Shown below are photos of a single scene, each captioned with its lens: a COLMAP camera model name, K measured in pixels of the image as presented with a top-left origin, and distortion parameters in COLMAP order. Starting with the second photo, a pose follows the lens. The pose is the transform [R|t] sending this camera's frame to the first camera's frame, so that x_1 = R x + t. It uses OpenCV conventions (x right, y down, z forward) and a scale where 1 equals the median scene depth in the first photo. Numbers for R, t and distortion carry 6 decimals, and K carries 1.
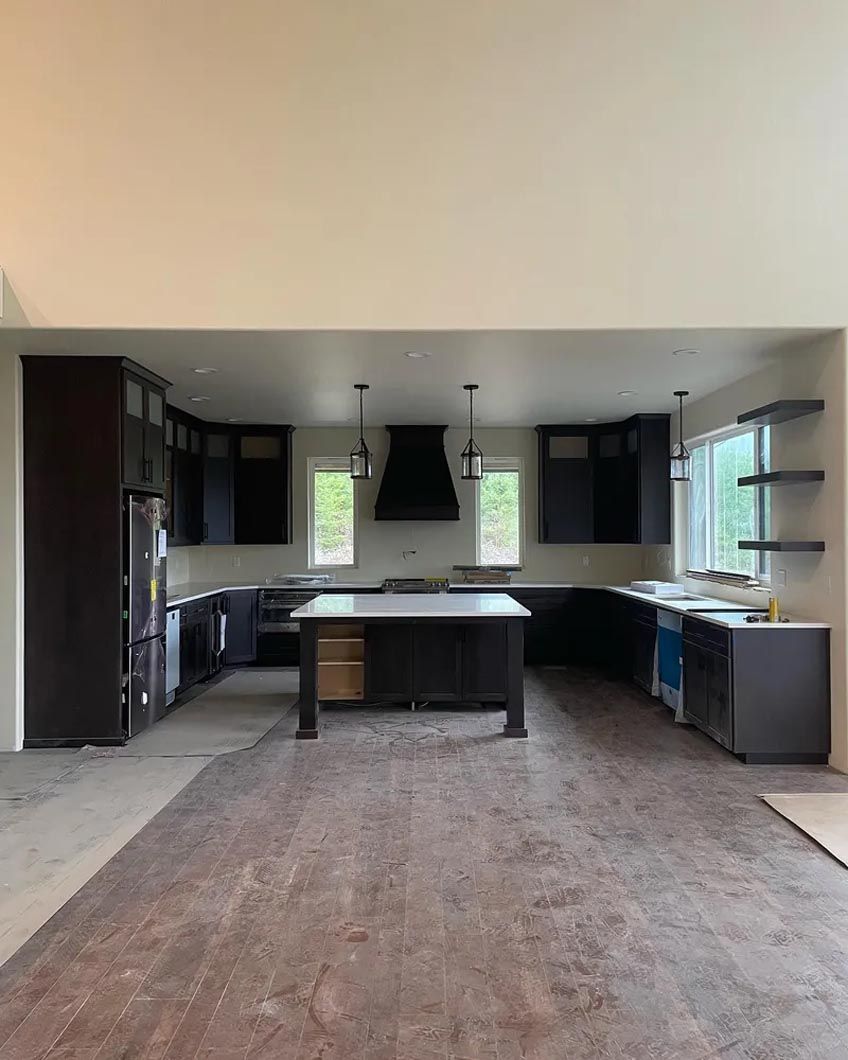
lens RADIAL K [[850.1, 0, 424.0], [0, 850.1, 530.0], [0, 0, 1]] dist [0.117278, 0.000756]
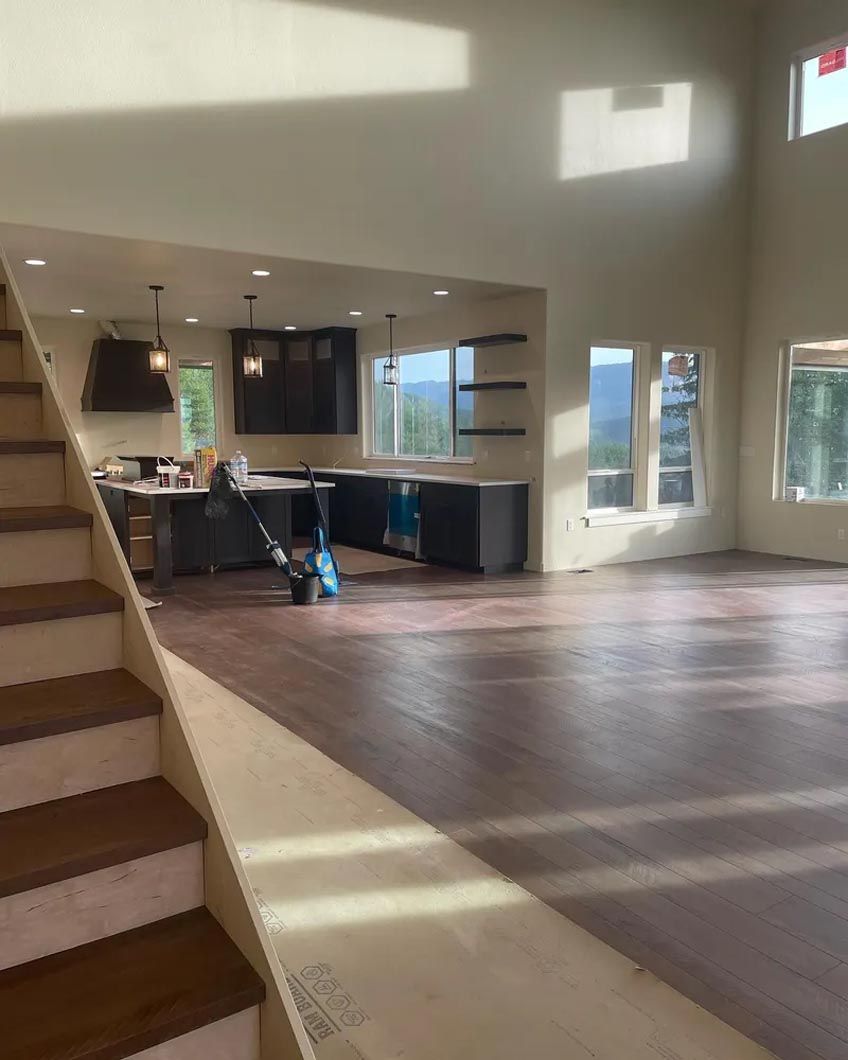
lens RADIAL K [[850.1, 0, 424.0], [0, 850.1, 530.0], [0, 0, 1]] dist [0.117278, 0.000756]
pose [[0.844315, -0.061273, 0.532332, -0.394279], [-0.002212, 0.993034, 0.117809, 0.010178], [-0.535842, -0.100646, 0.838298, -0.154780]]
